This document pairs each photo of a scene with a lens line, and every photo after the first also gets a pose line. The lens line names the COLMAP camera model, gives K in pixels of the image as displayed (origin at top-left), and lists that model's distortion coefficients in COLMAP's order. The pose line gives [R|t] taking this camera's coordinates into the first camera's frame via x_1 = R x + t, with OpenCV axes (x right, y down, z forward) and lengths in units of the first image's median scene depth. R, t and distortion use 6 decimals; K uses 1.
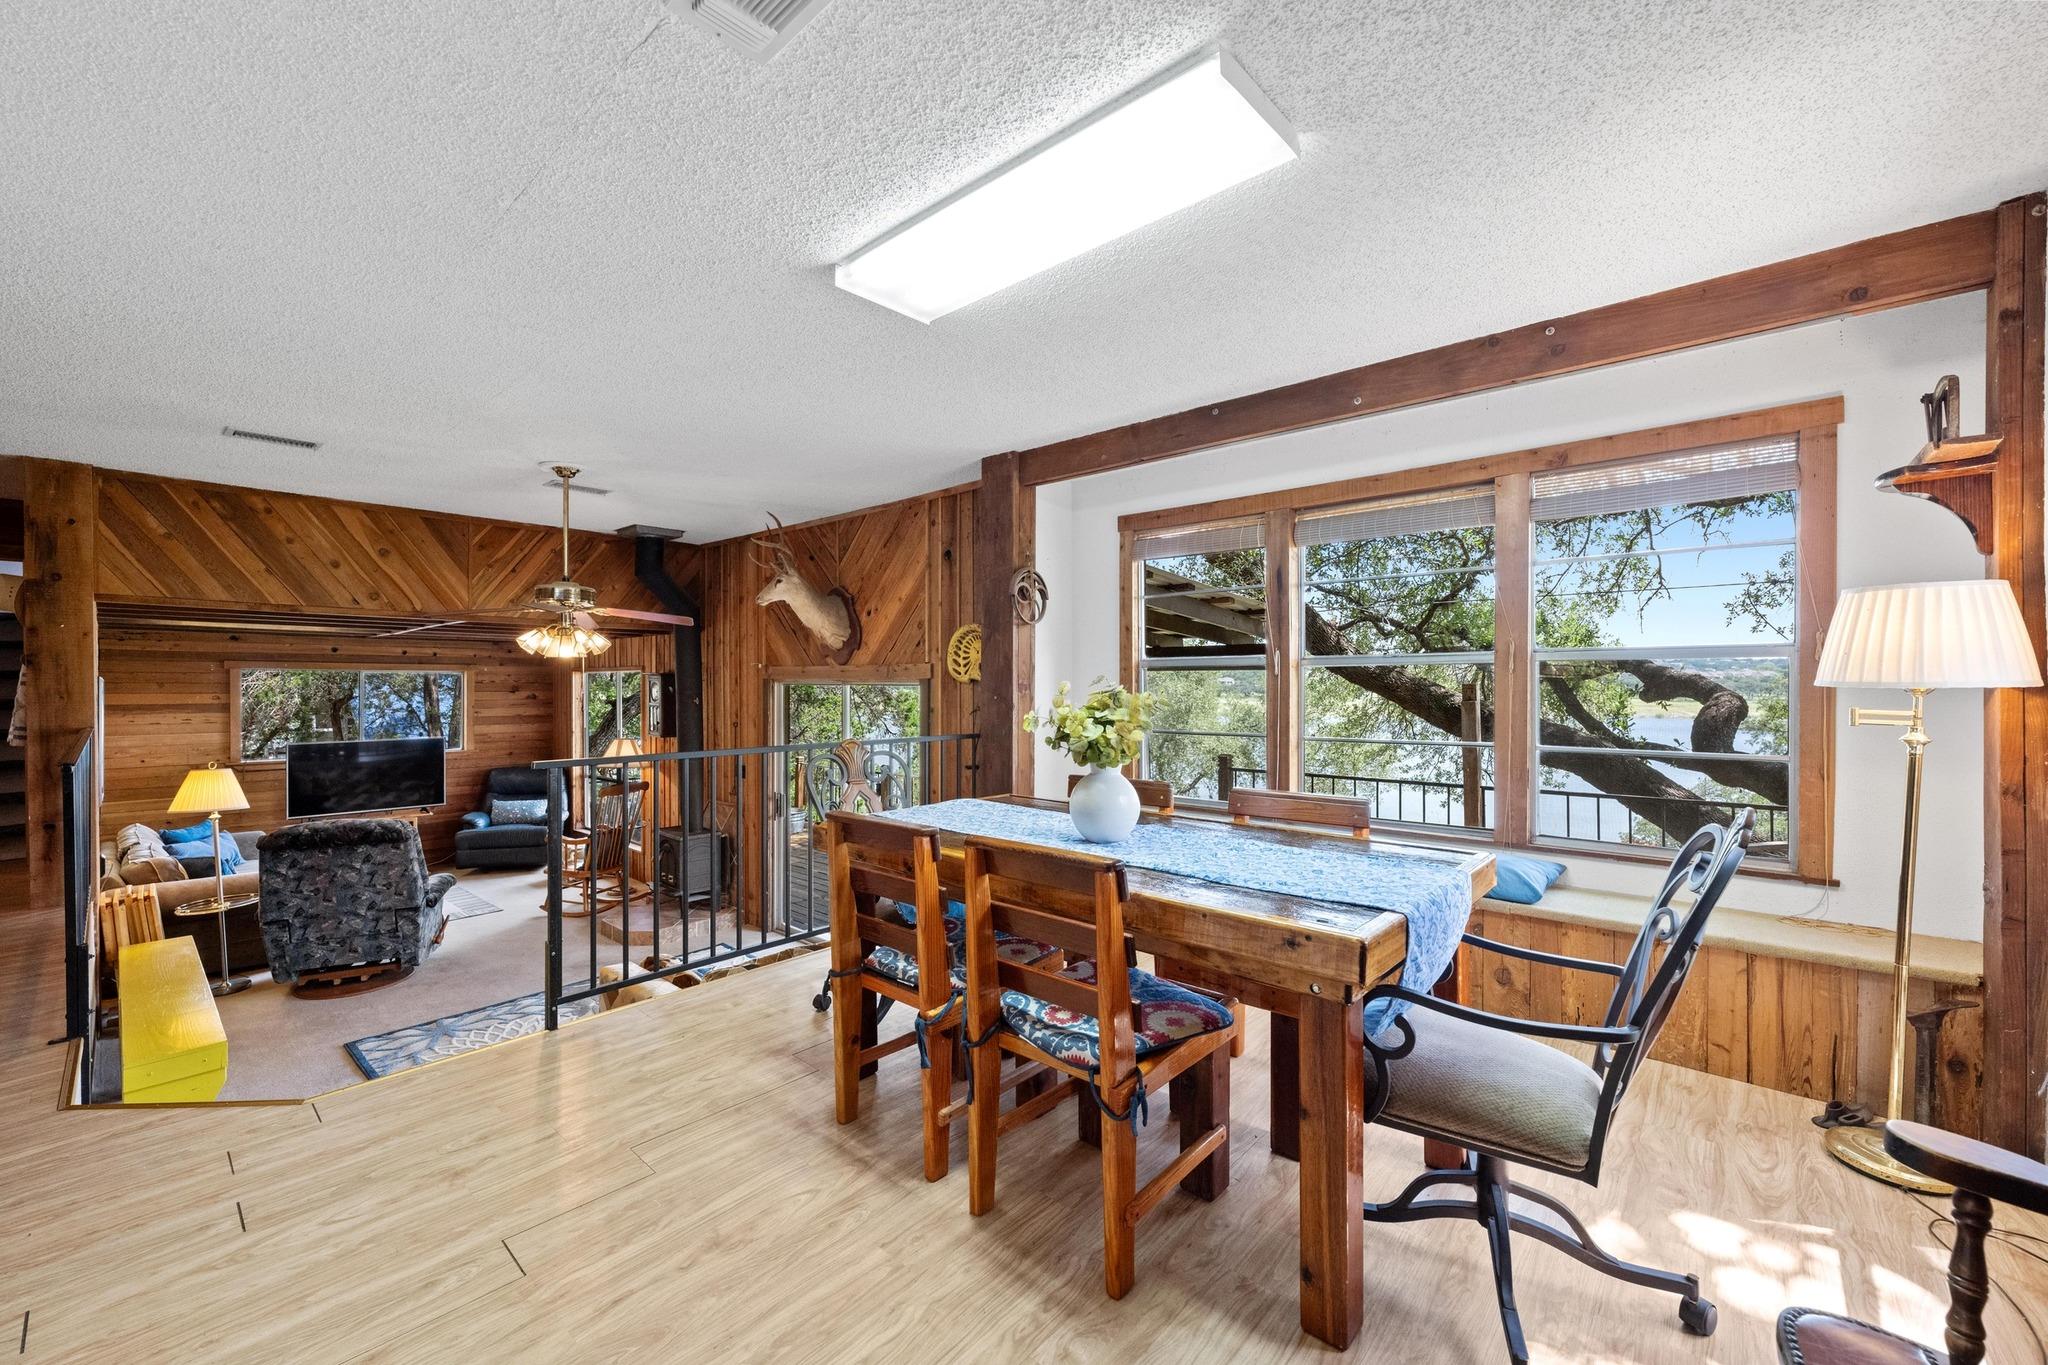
lens RADIAL K [[822.2, 0, 1023.7], [0, 822.2, 673.4], [0, 0, 1]] dist [0.001586, 0.000248]
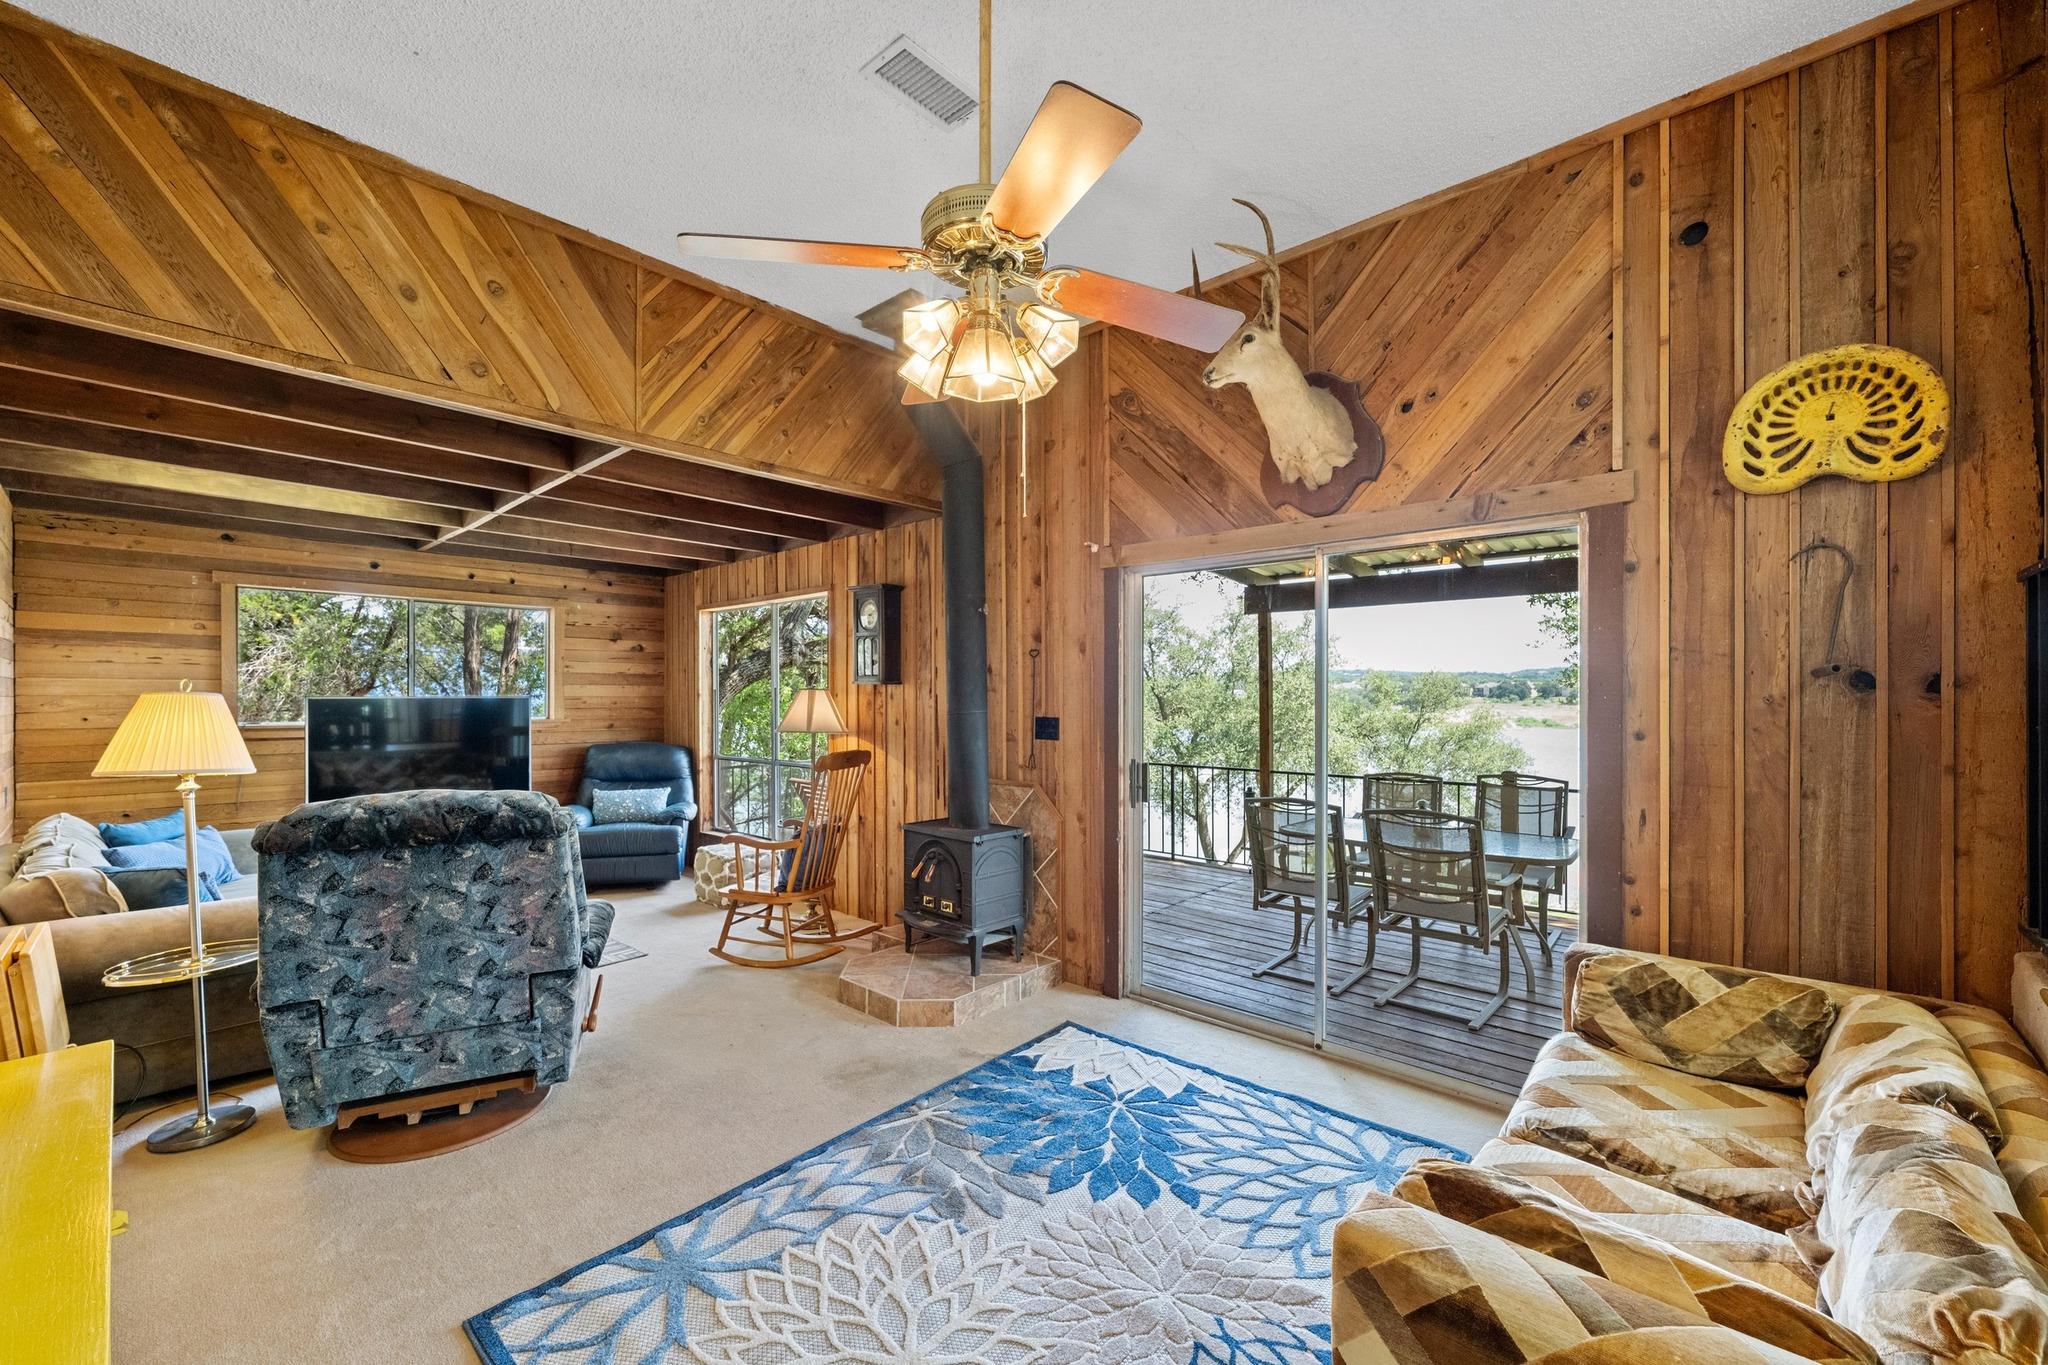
lens RADIAL K [[828.7, 0, 1024.0], [0, 828.7, 682.5], [0, 0, 1]] dist [-0.002041, 0.000256]
pose [[0.999959, -0.001927, -0.008819, -0.459745], [0.001894, 0.999991, -0.003715, 0.112711], [0.008826, 0.003698, 0.999954, 0.501287]]
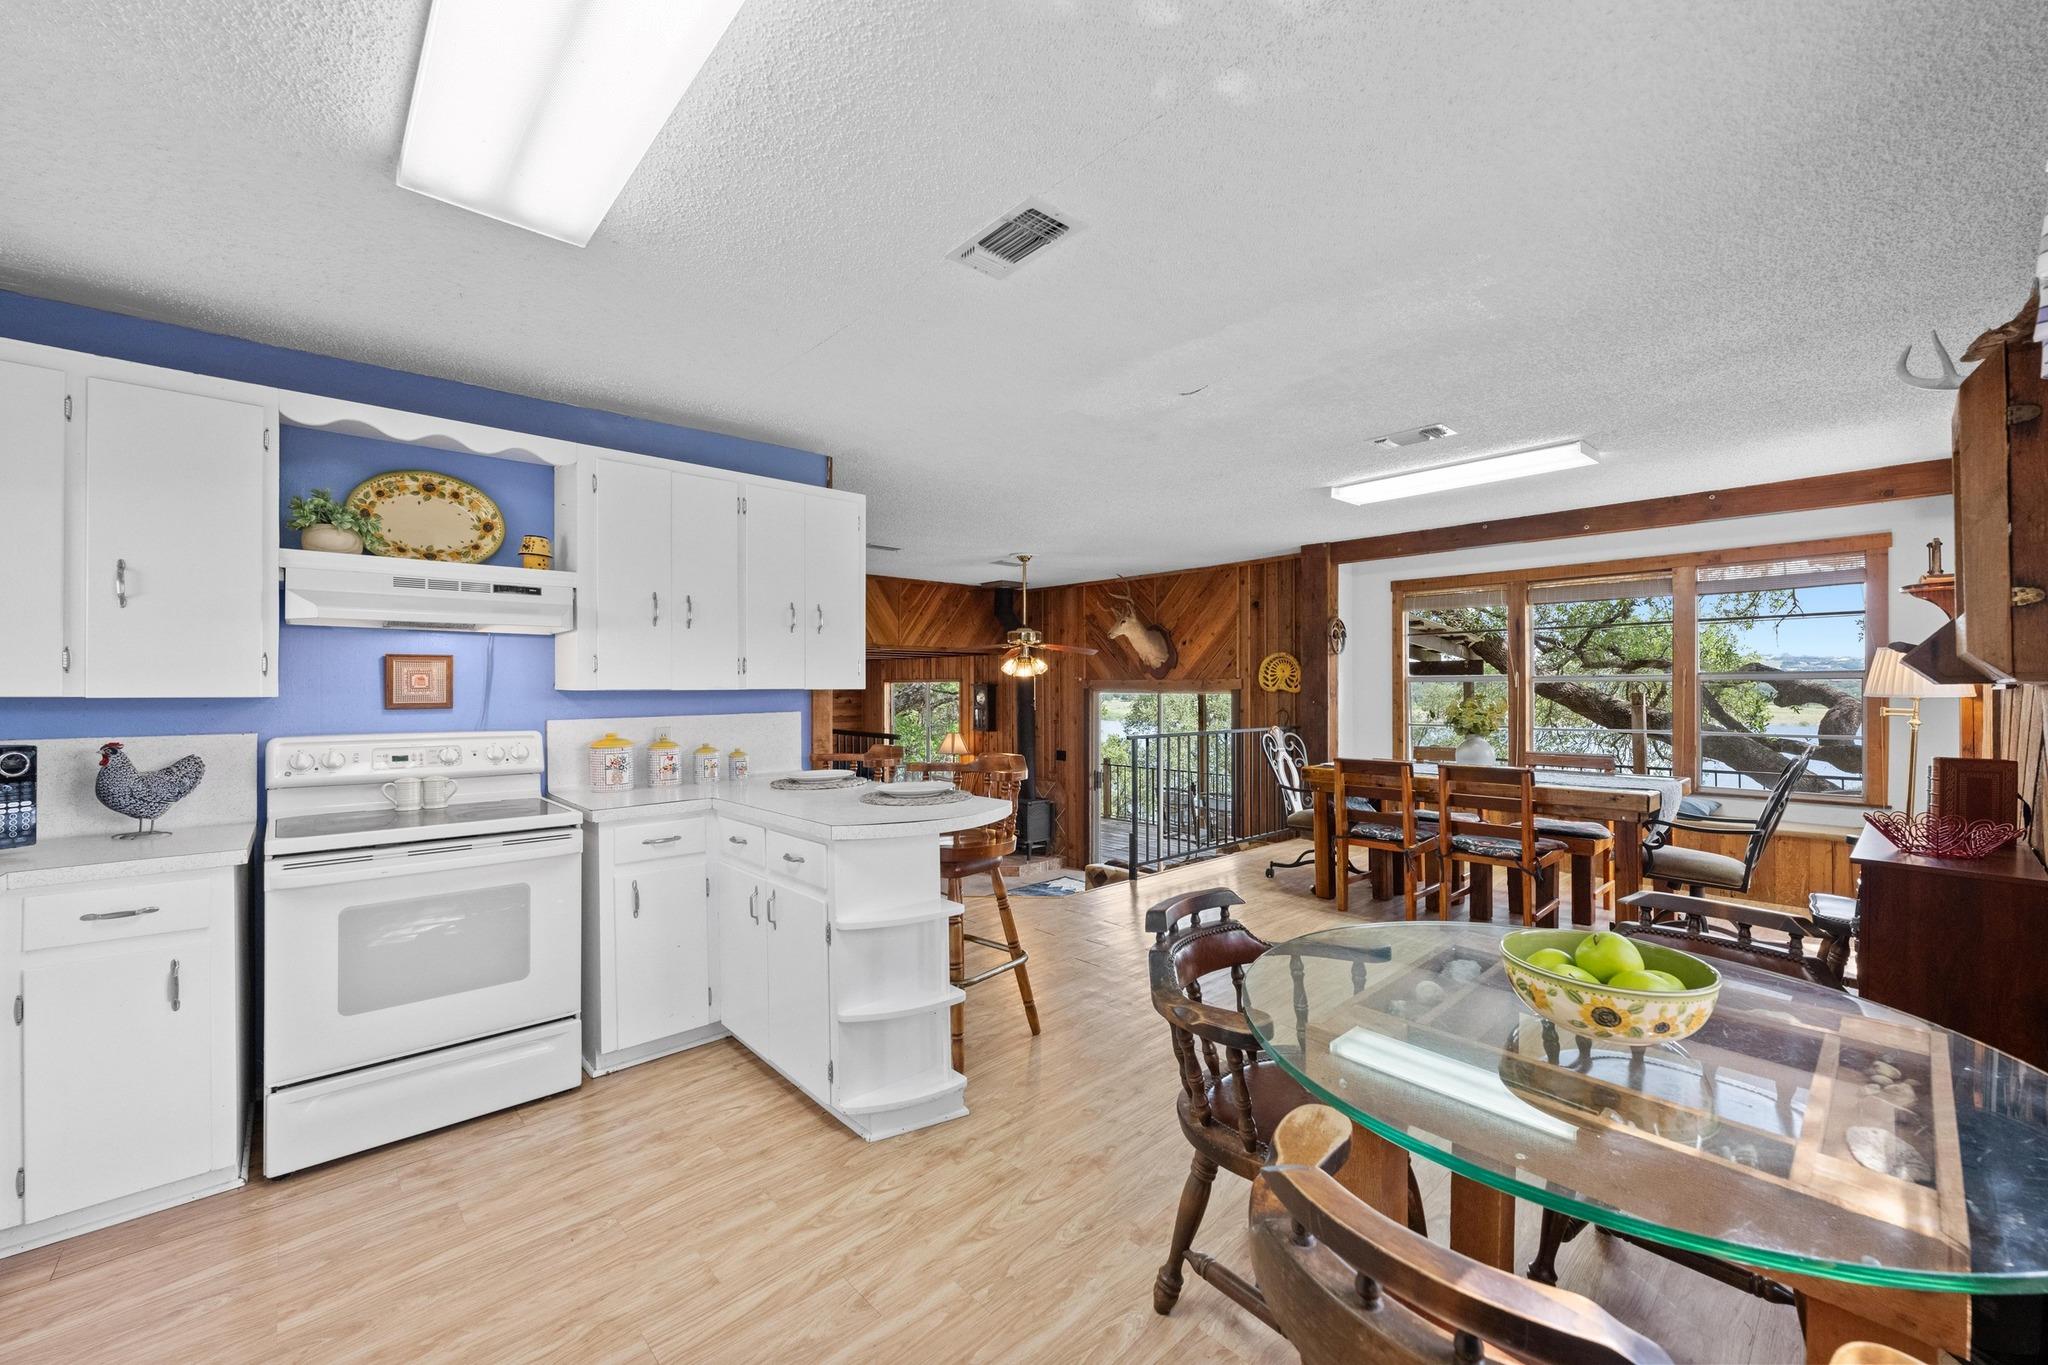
lens RADIAL K [[813.9, 0, 1024.2], [0, 813.9, 675.9], [0, 0, 1]] dist [0.001265, 0.000204]
pose [[0.994494, -0.002067, -0.104769, -0.339003], [0.001649, 0.999990, -0.004073, -0.011967], [0.104776, 0.003878, 0.994488, -0.468638]]
